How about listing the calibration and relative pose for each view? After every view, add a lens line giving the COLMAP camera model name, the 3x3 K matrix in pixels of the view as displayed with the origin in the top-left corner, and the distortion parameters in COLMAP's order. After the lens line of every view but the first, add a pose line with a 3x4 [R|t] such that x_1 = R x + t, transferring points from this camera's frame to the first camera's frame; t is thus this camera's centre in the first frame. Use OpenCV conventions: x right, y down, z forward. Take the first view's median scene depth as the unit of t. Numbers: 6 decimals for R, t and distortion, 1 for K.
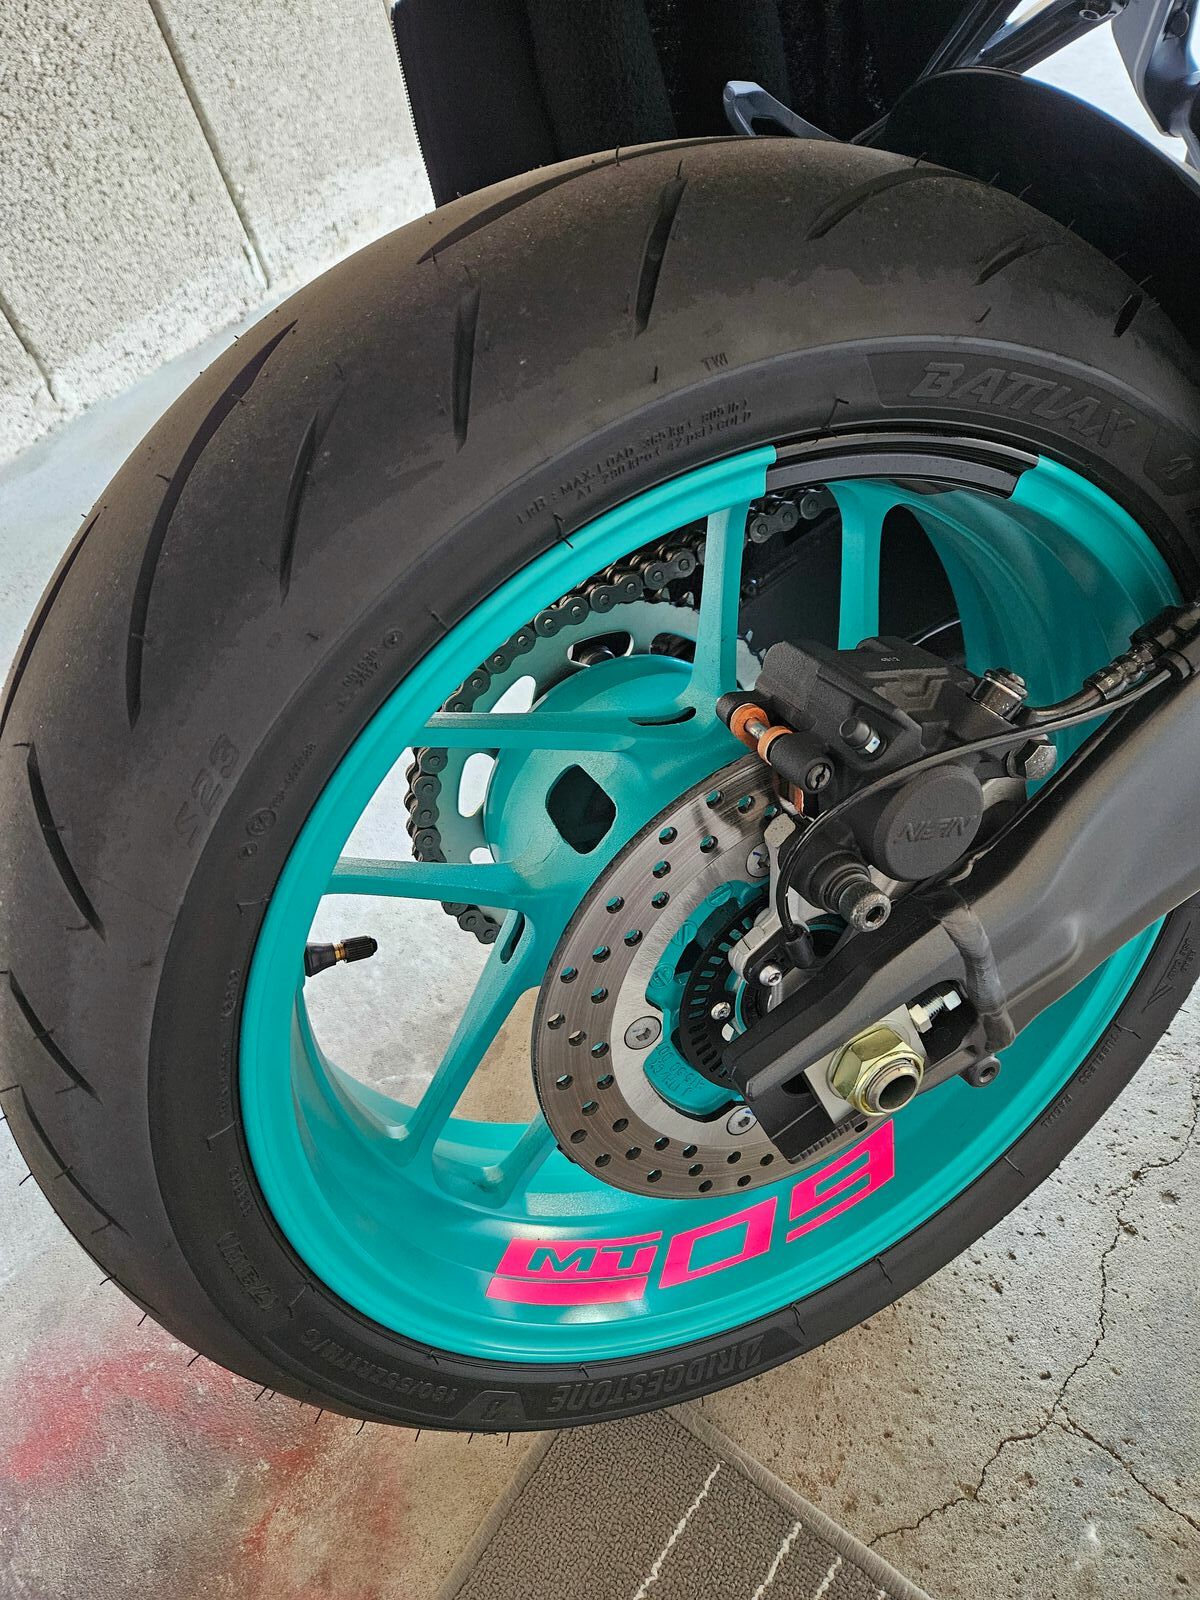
lens RADIAL K [[1092.1, 0, 608.9], [0, 1092.1, 789.3], [0, 0, 1]] dist [0.052459, -0.057799]
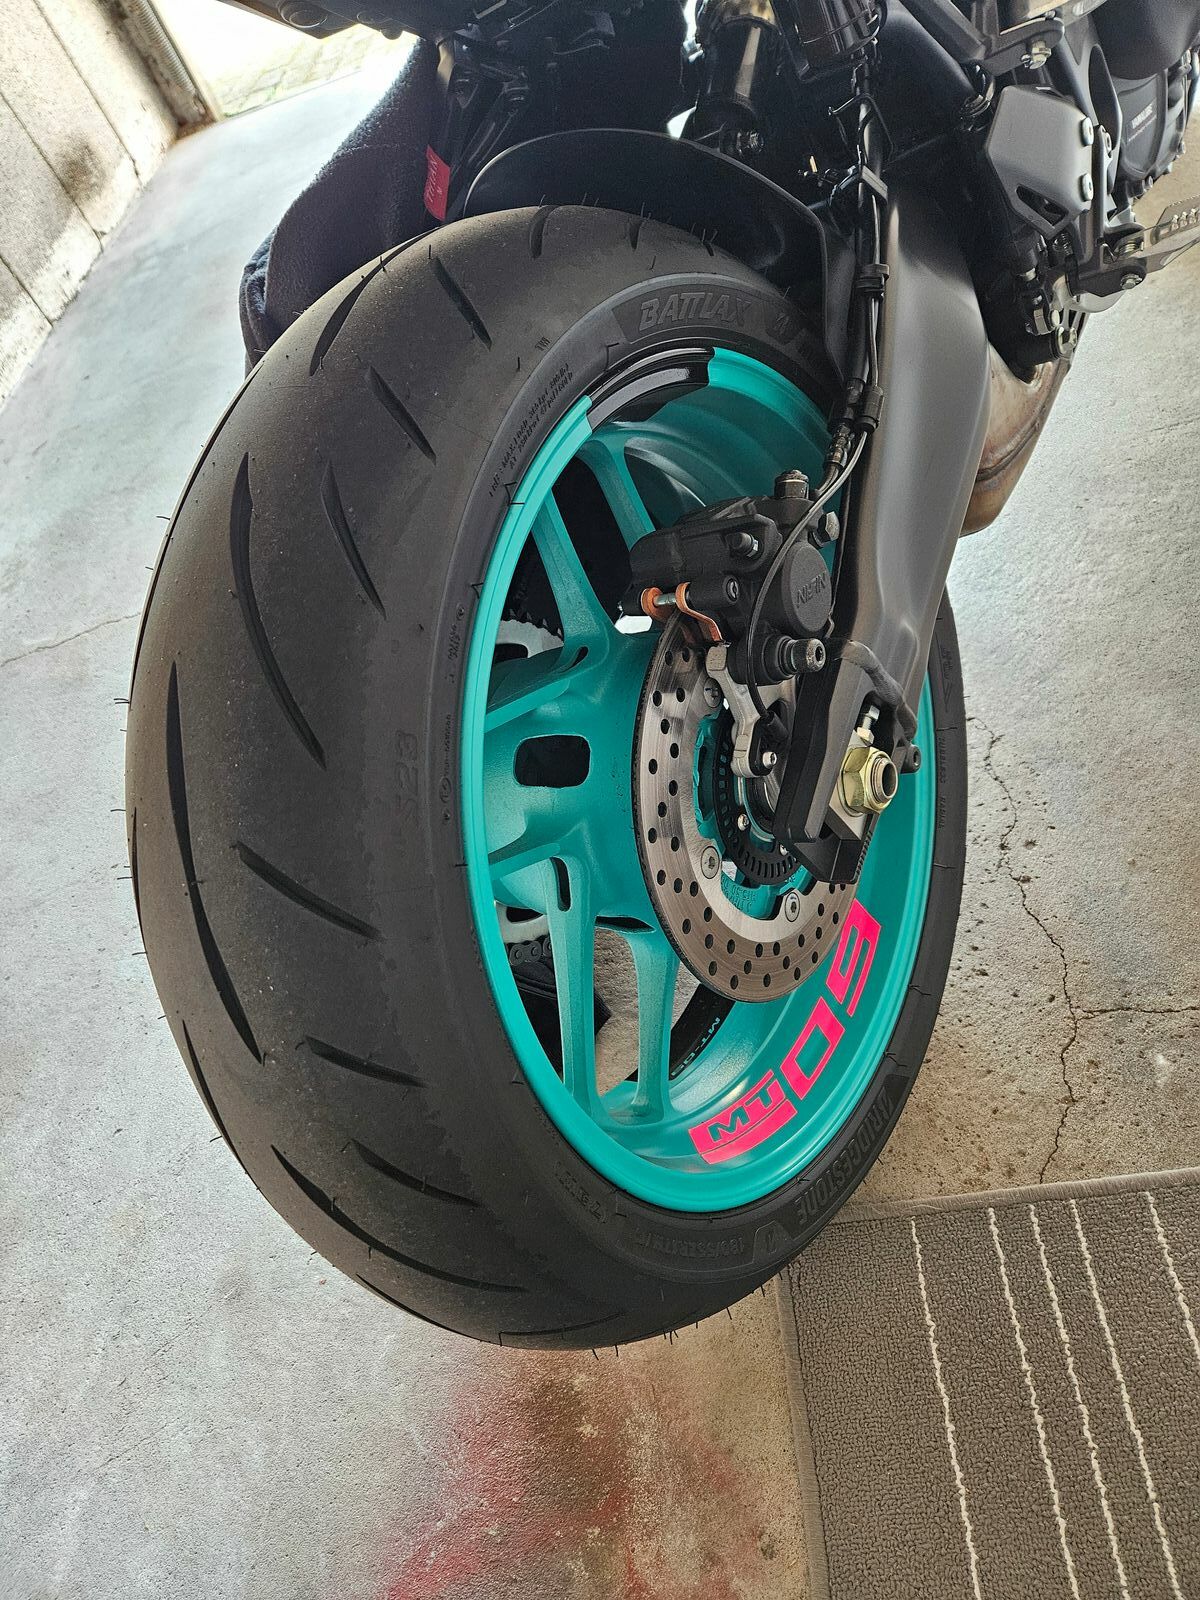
lens RADIAL K [[1092.1, 0, 608.9], [0, 1092.1, 789.3], [0, 0, 1]] dist [0.052459, -0.057799]
pose [[0.790689, -0.517464, 0.327173, -0.312597], [0.557579, 0.829352, -0.035798, 0.097103], [-0.252817, 0.210730, 0.944286, -0.124820]]
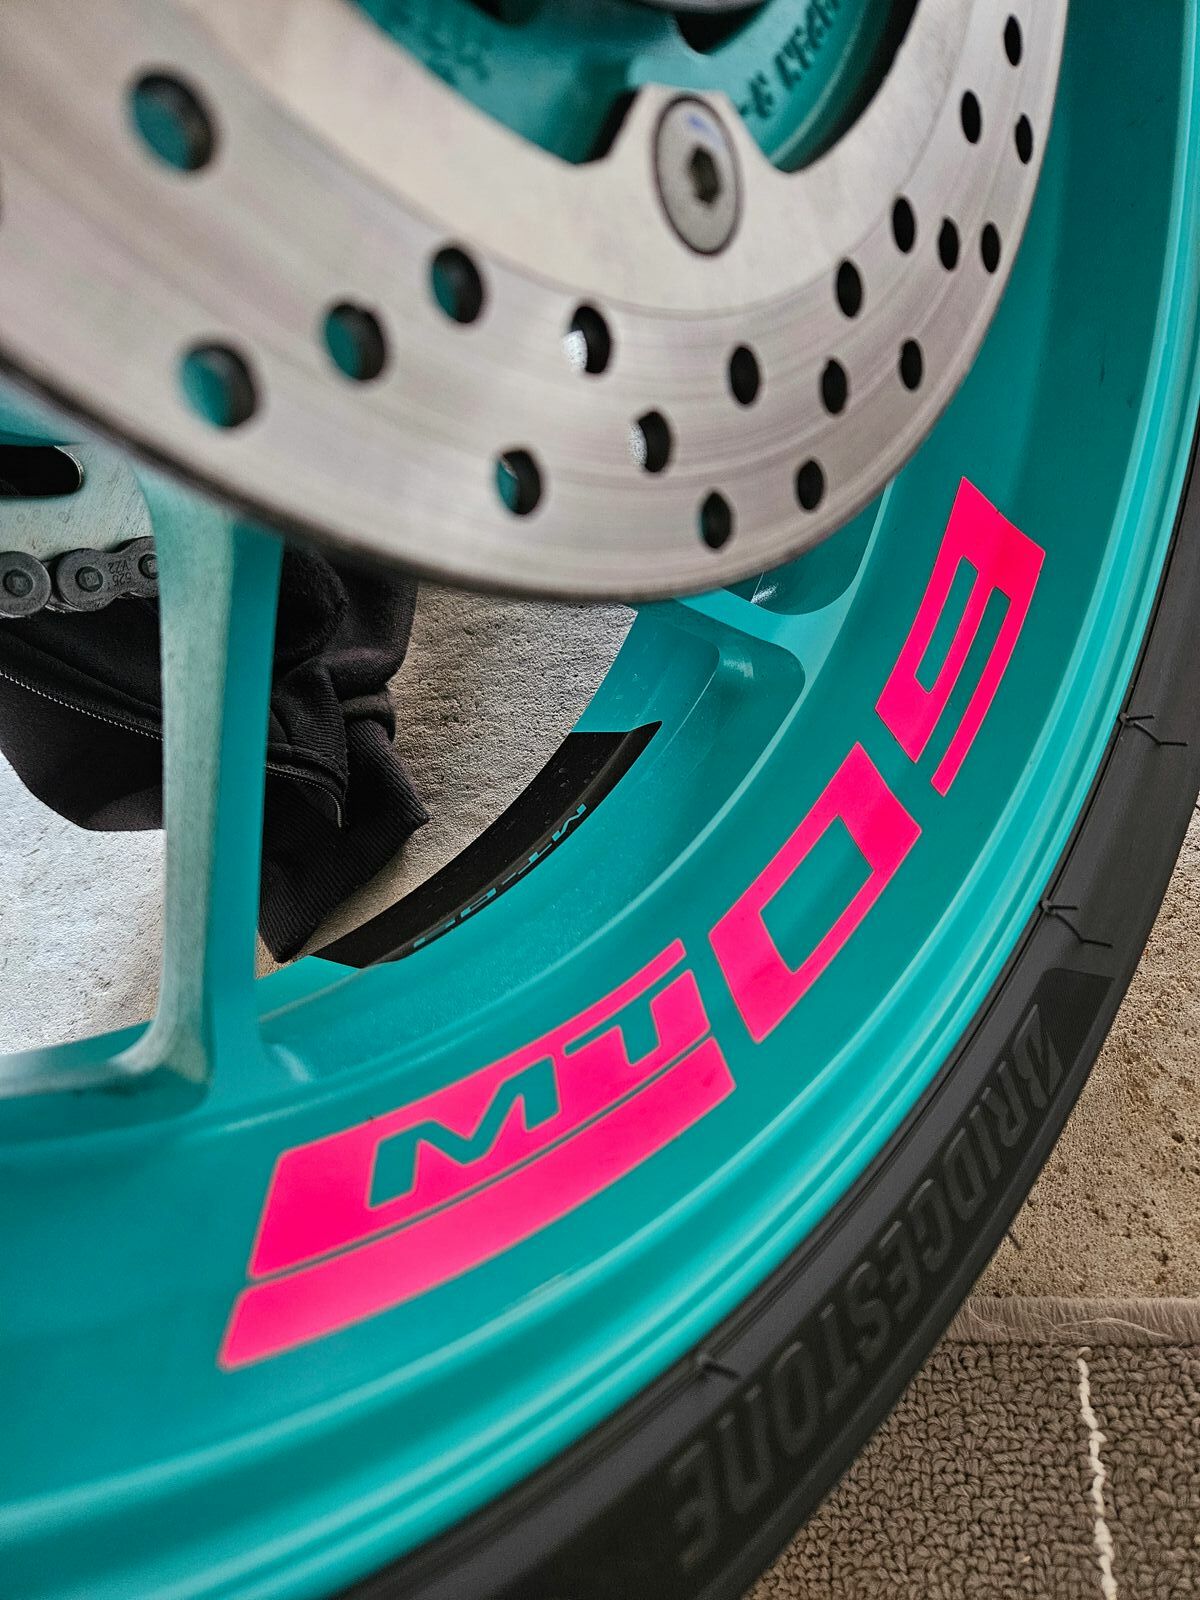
lens RADIAL K [[1091.5, 0, 617.3], [0, 1091.5, 805.7], [0, 0, 1]] dist [0.049977, -0.052970]
pose [[0.822510, -0.531643, 0.202072, -0.020229], [0.536536, 0.843174, 0.034447, 0.333452], [-0.188695, 0.080086, 0.978765, 0.624116]]
